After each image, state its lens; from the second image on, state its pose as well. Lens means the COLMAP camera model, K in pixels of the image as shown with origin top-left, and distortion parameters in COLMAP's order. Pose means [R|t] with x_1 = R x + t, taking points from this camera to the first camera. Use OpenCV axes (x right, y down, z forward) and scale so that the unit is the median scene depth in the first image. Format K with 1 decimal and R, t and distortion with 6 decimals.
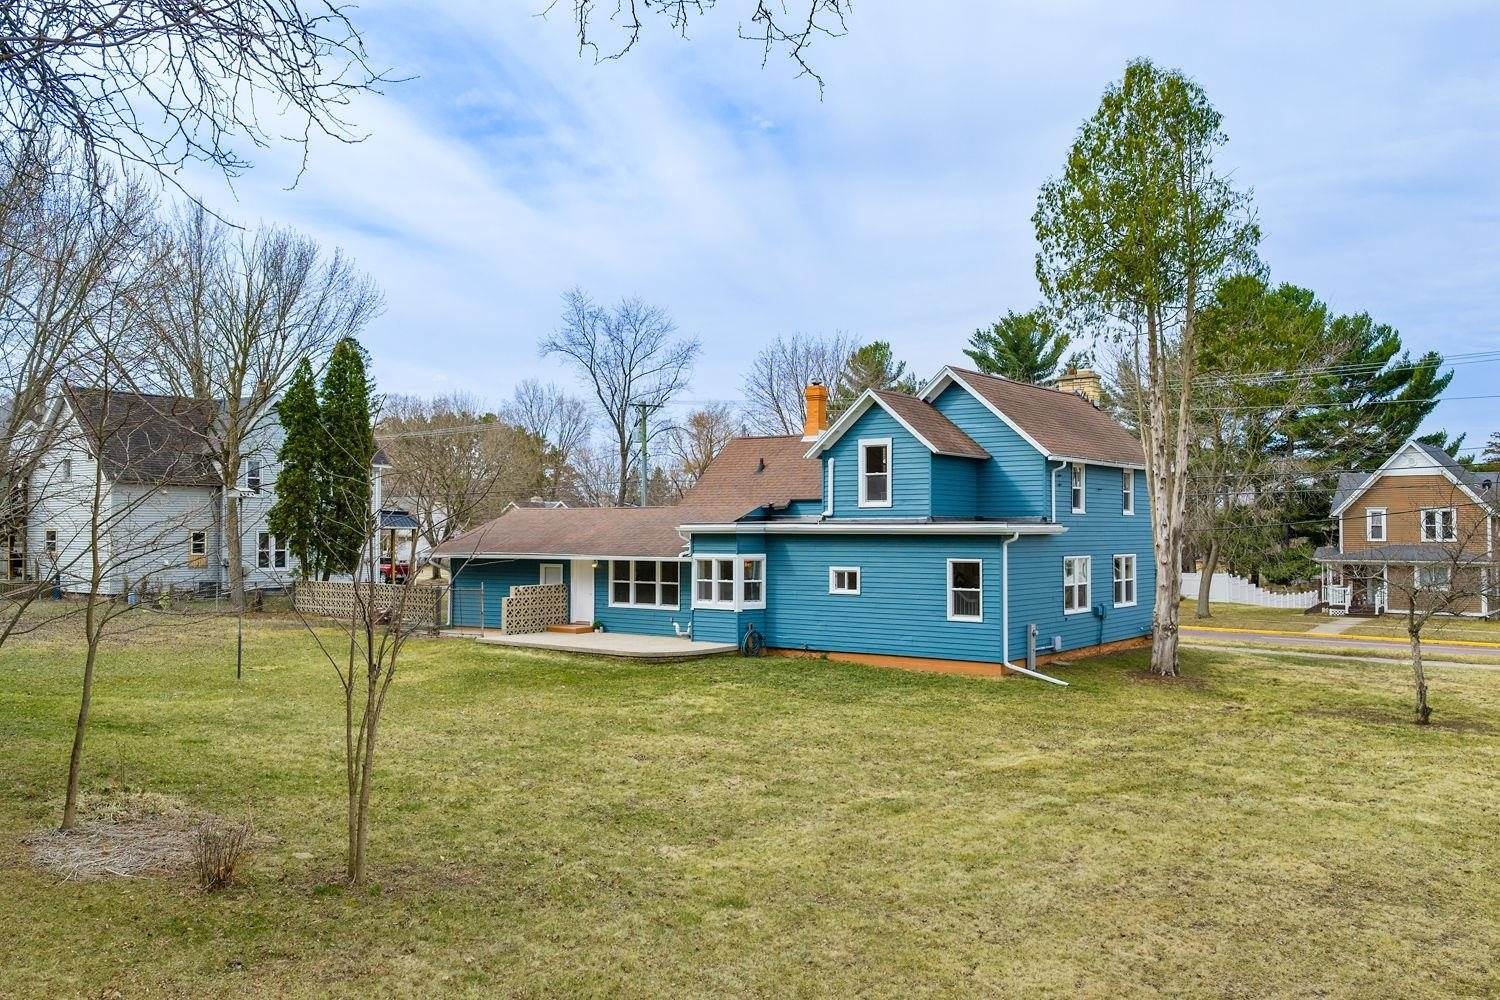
lens RADIAL K [[1251.4, 0, 750.0], [0, 1251.4, 500.0], [0, 0, 1]] dist [0.031204, -0.008840]
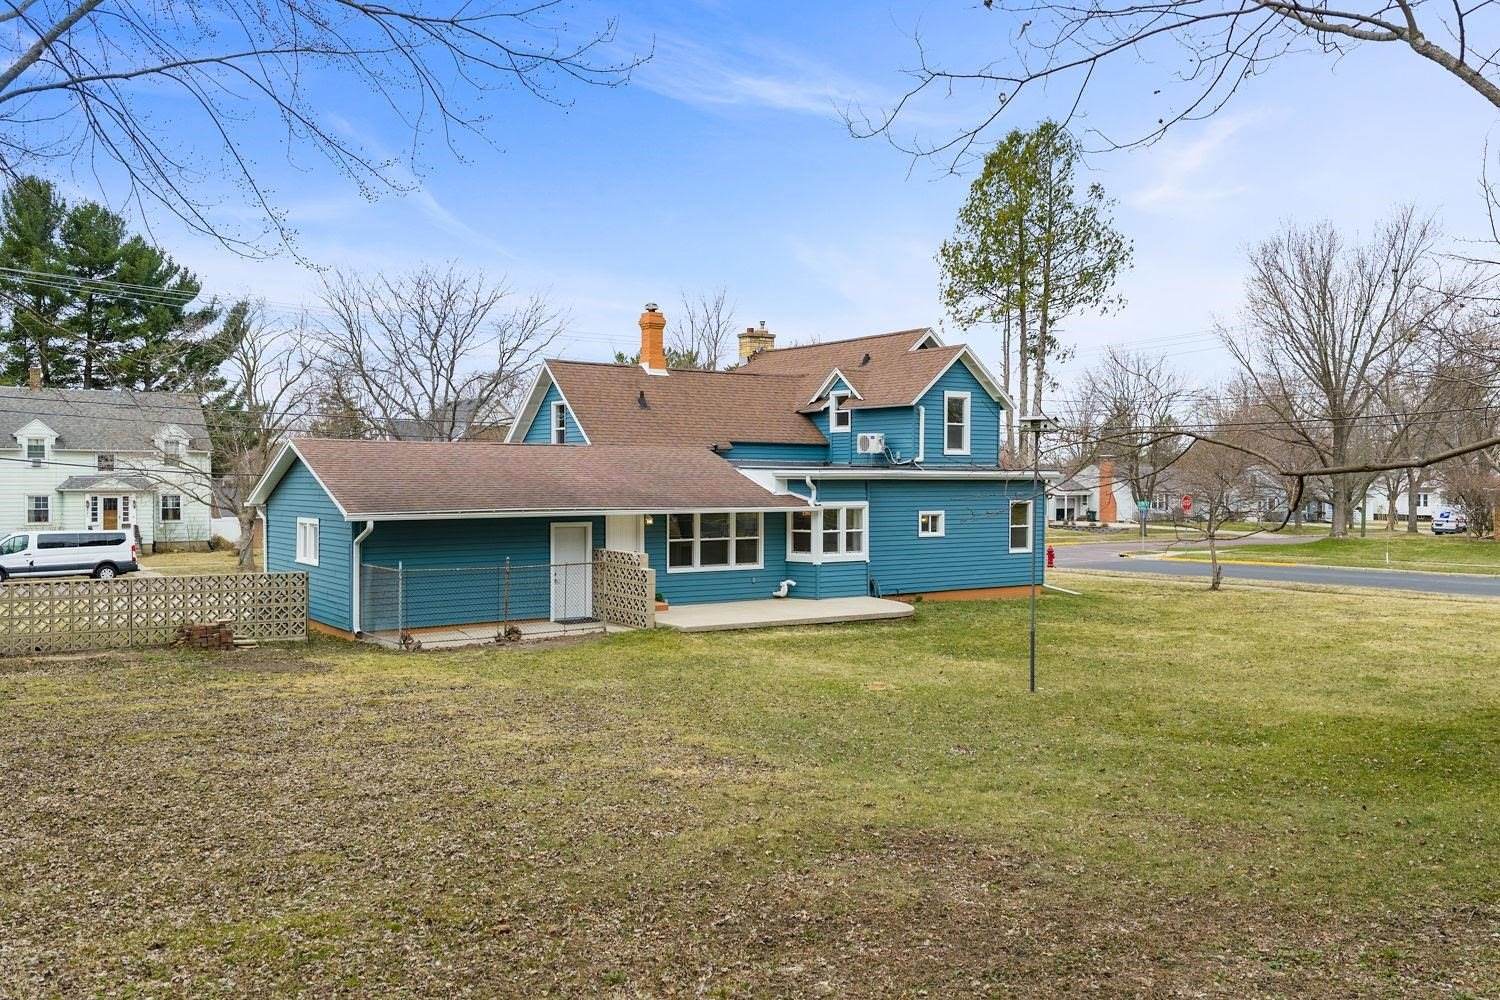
lens RADIAL K [[1251.4, 0, 750.0], [0, 1251.4, 500.0], [0, 0, 1]] dist [0.031204, -0.008840]
pose [[0.314207, -0.019786, 0.949148, -0.927028], [-0.026123, 0.999224, 0.029478, 0.016553], [-0.948995, -0.034056, 0.313446, 0.781142]]
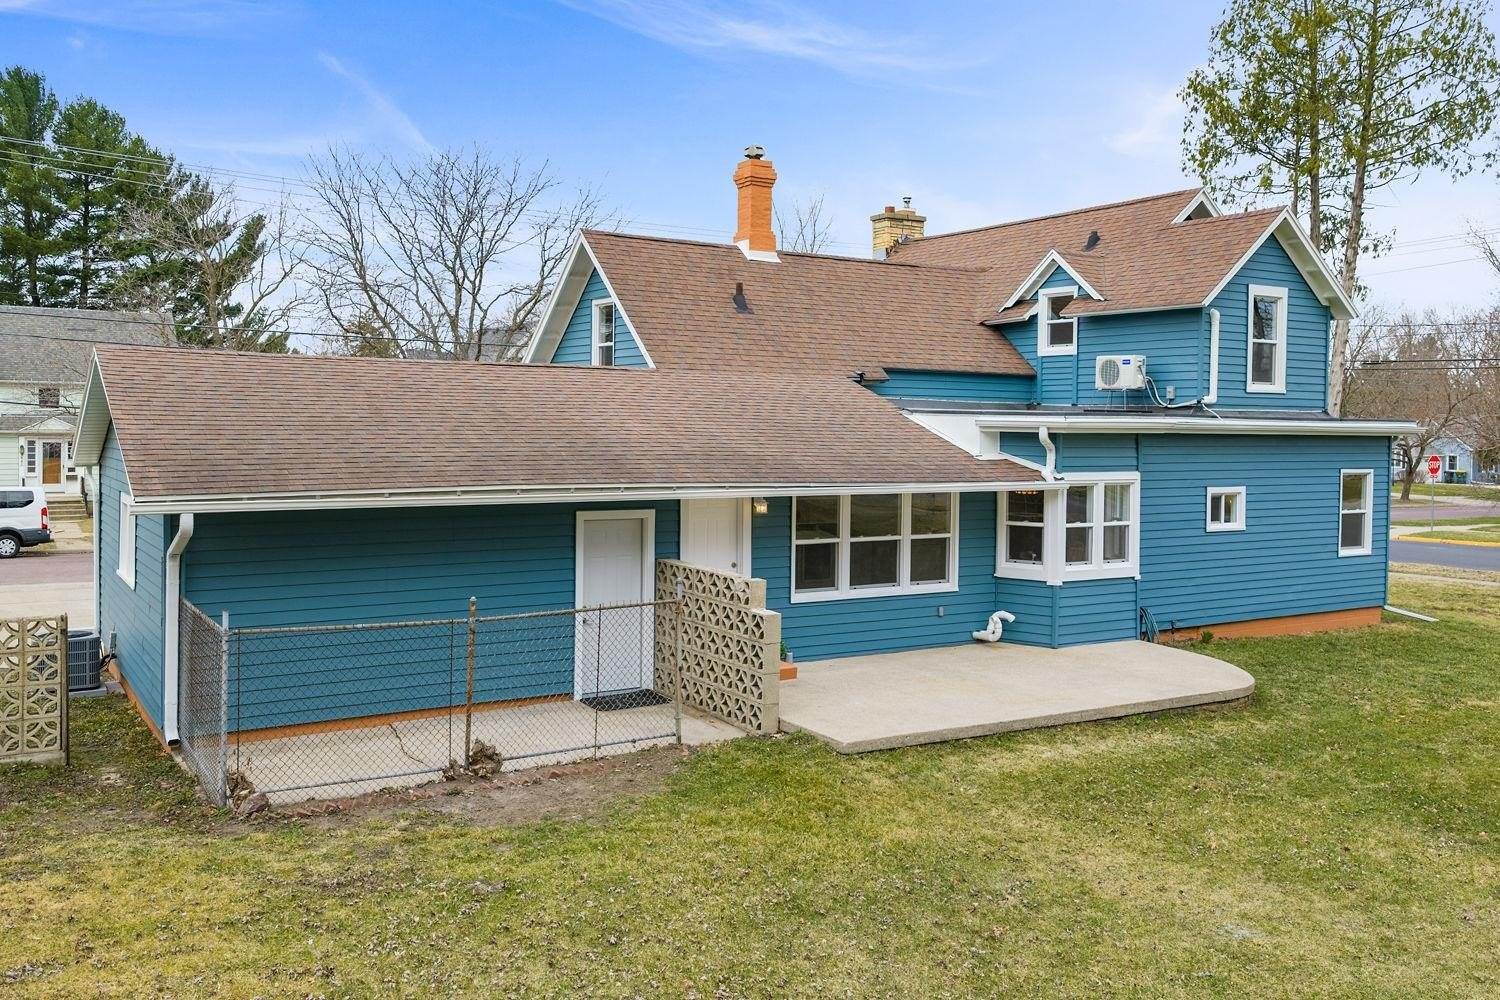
lens RADIAL K [[1292.7, 0, 747.7], [0, 1292.7, 442.2], [0, 0, 1]] dist [0.011047, -0.003102]
pose [[0.365837, -0.012870, 0.930590, -0.581991], [-0.036128, 0.998954, 0.028018, 0.020817], [-0.929977, -0.043870, 0.364990, 0.945603]]
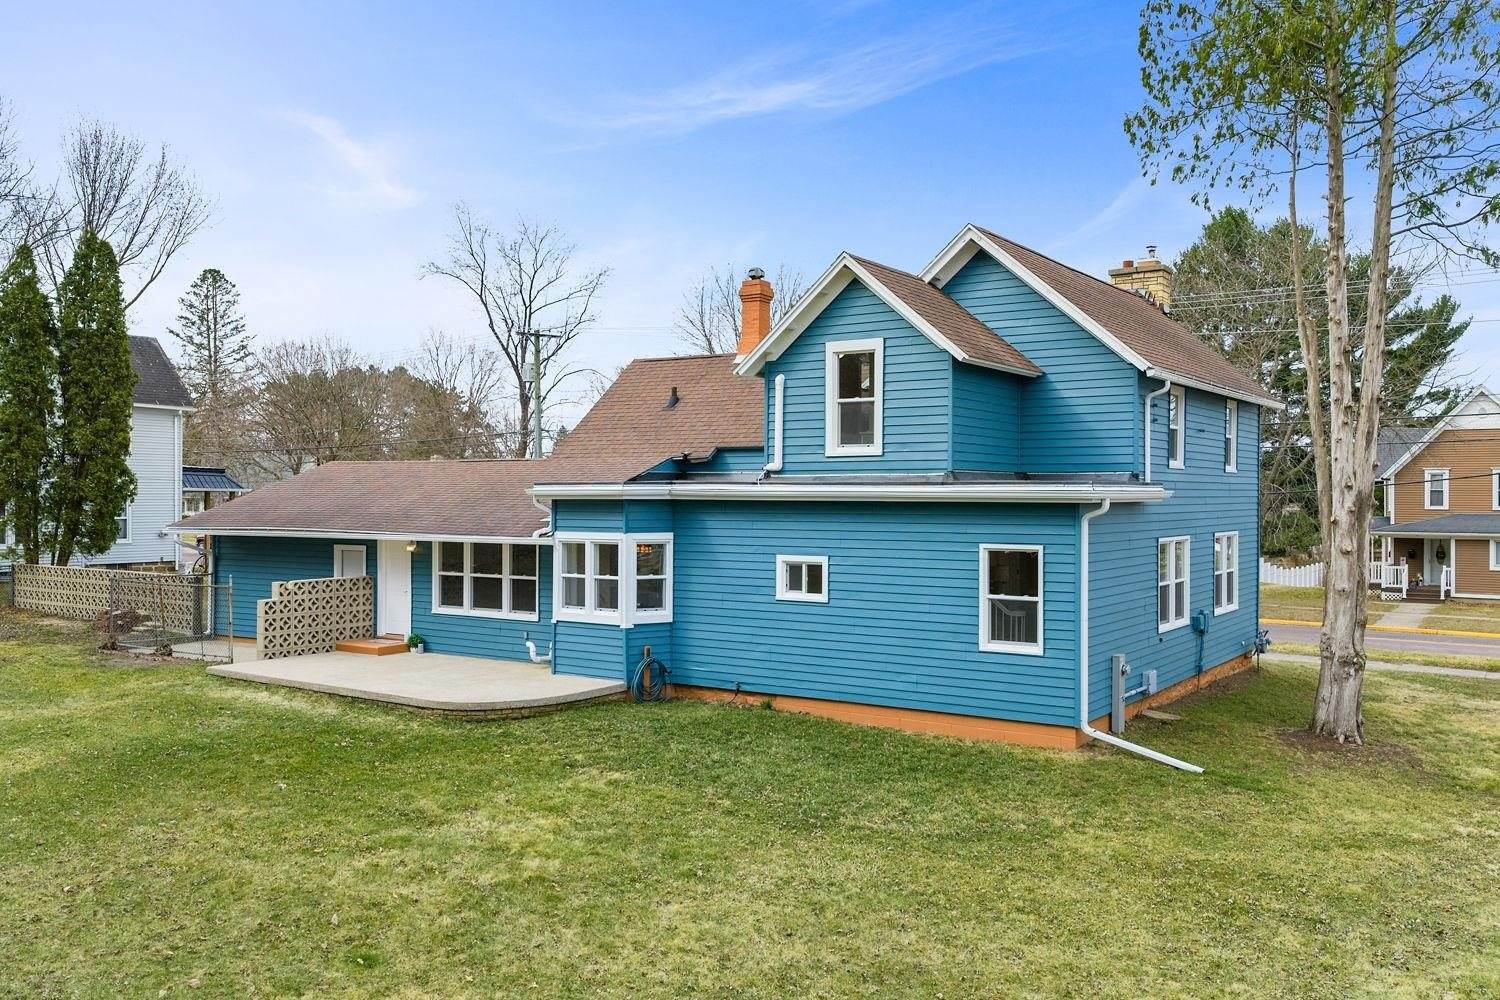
lens RADIAL K [[1251.4, 0, 750.0], [0, 1251.4, 500.0], [0, 0, 1]] dist [0.031204, -0.008840]
pose [[0.998848, 0.001971, 0.047949, 0.021128], [-0.003338, 0.999590, 0.028437, 0.009394], [-0.047873, -0.028565, 0.998445, 0.386839]]
